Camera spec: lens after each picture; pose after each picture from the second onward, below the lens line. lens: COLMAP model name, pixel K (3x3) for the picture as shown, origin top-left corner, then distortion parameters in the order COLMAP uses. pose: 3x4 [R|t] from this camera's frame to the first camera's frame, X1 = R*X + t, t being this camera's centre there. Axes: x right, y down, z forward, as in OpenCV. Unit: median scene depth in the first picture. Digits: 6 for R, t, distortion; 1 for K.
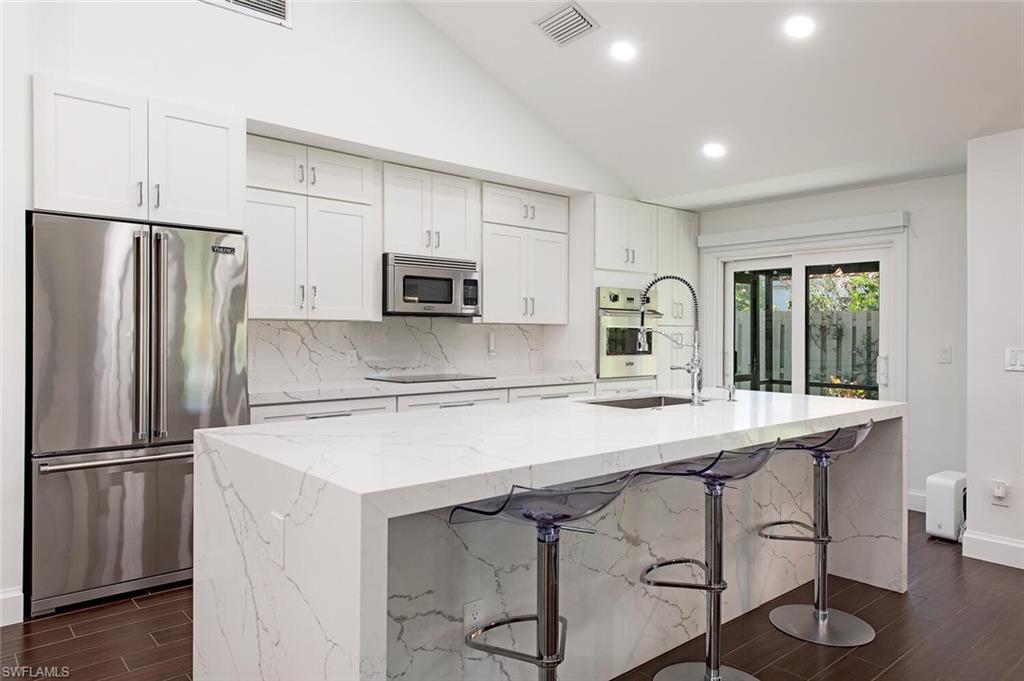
lens RADIAL K [[672.2, 0, 513.9], [0, 672.2, 335.3], [0, 0, 1]] dist [0.022132, -0.004353]
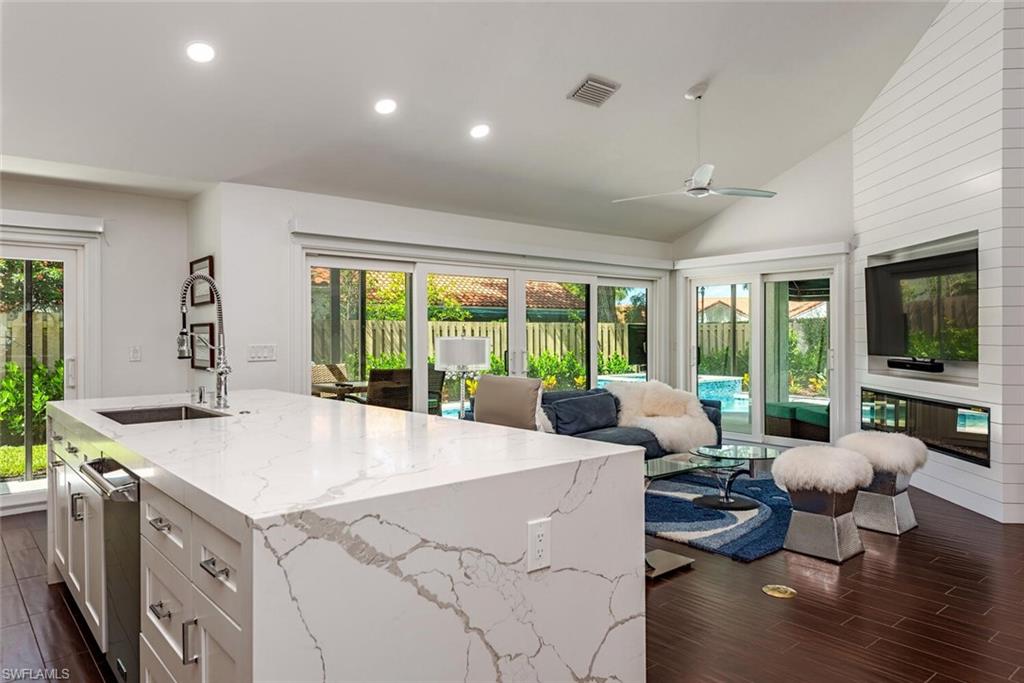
lens RADIAL K [[672.2, 0, 513.9], [0, 672.2, 336.3], [0, 0, 1]] dist [0.022132, -0.004353]
pose [[0.008594, -0.011534, 0.999897, -0.465574], [0.010021, 0.999884, 0.011447, -0.006346], [-0.999913, 0.009922, 0.008709, 0.354268]]
